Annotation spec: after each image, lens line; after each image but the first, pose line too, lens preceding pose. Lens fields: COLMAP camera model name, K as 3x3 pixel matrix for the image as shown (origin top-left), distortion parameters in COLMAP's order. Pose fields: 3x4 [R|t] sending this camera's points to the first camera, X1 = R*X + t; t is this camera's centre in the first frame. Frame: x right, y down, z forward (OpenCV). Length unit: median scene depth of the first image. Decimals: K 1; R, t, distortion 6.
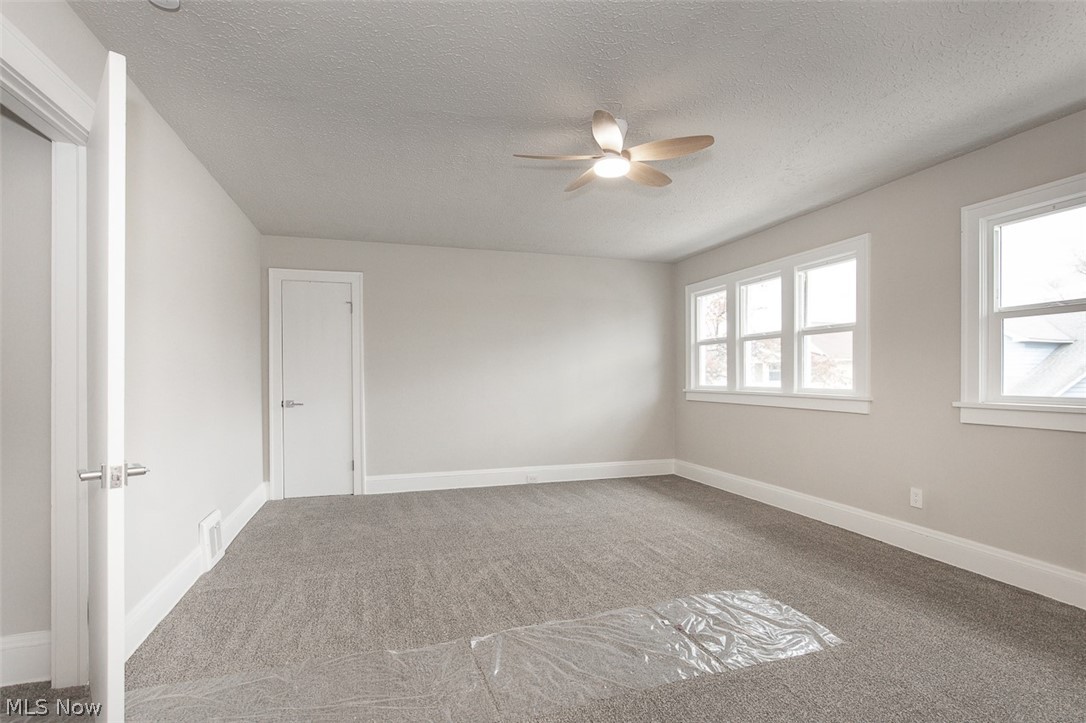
lens RADIAL K [[506.5, 0, 540.7], [0, 506.5, 385.2], [0, 0, 1]] dist [-0.010864, -0.000045]
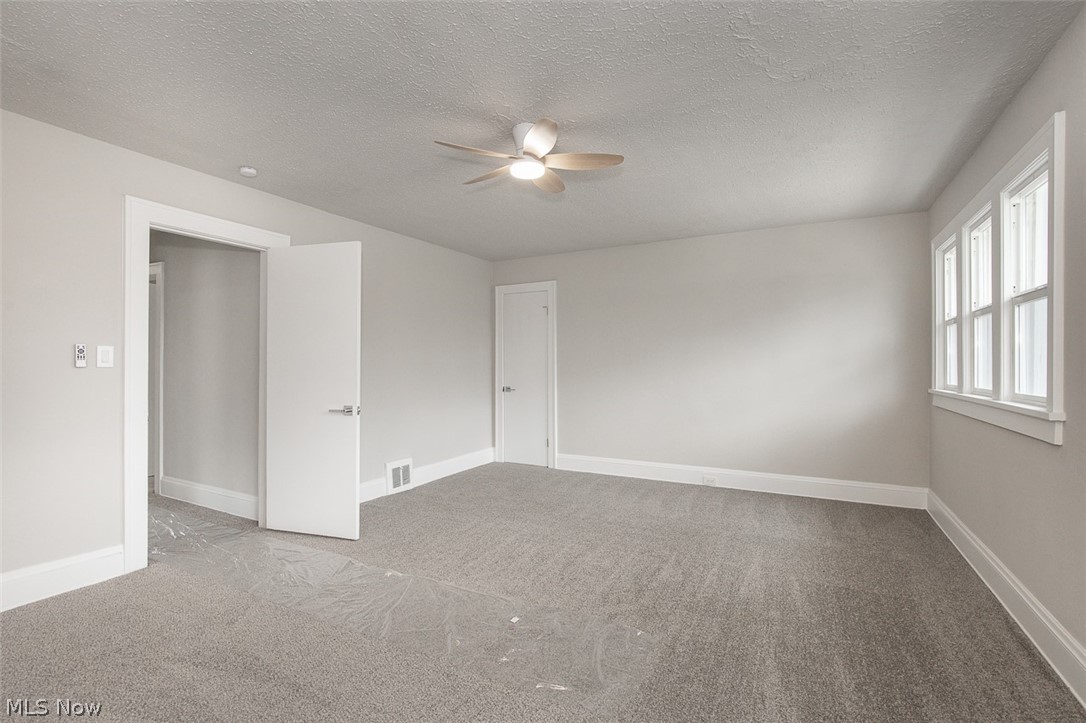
lens RADIAL K [[501.0, 0, 541.1], [0, 501.0, 361.7], [0, 0, 1]] dist [-0.011755, 0.000301]
pose [[0.694527, -0.002230, -0.719463, 0.494312], [-0.016890, 0.999669, -0.019403, -0.009559], [0.719268, 0.025628, 0.694260, 0.171502]]
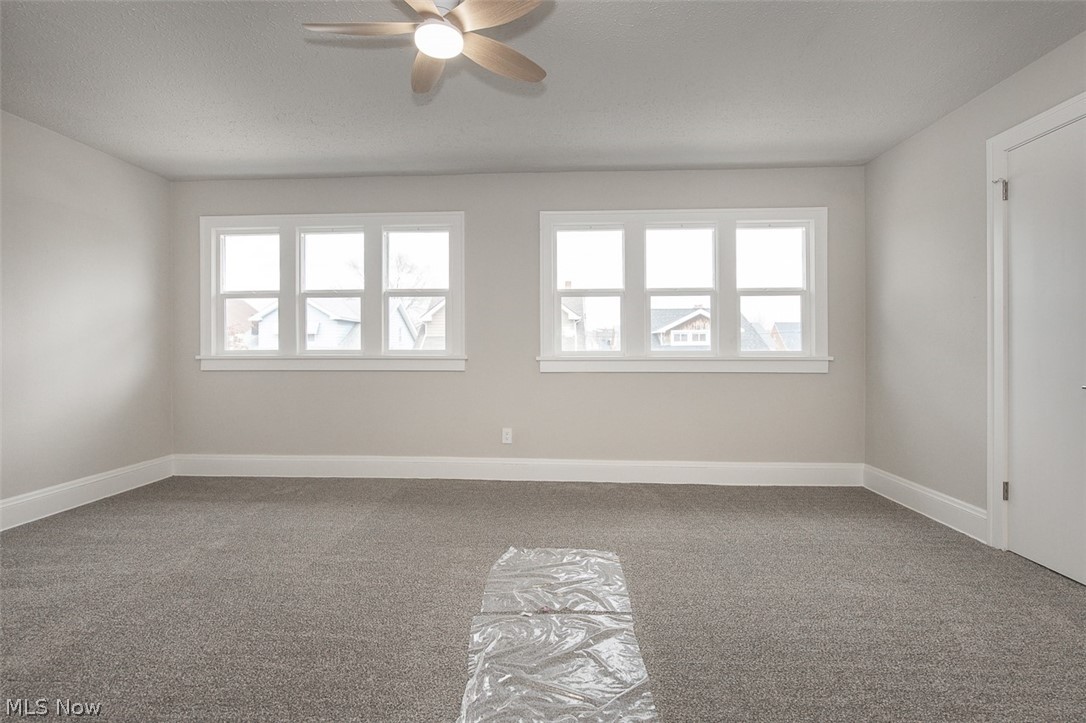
lens RADIAL K [[508.7, 0, 533.5], [0, 508.7, 349.2], [0, 0, 1]] dist [-0.001649, -0.000003]
pose [[0.368892, -0.003621, 0.929465, -0.273951], [0.018756, 0.999818, -0.003549, 0.012120], [-0.929283, 0.018742, 0.368892, 0.333345]]
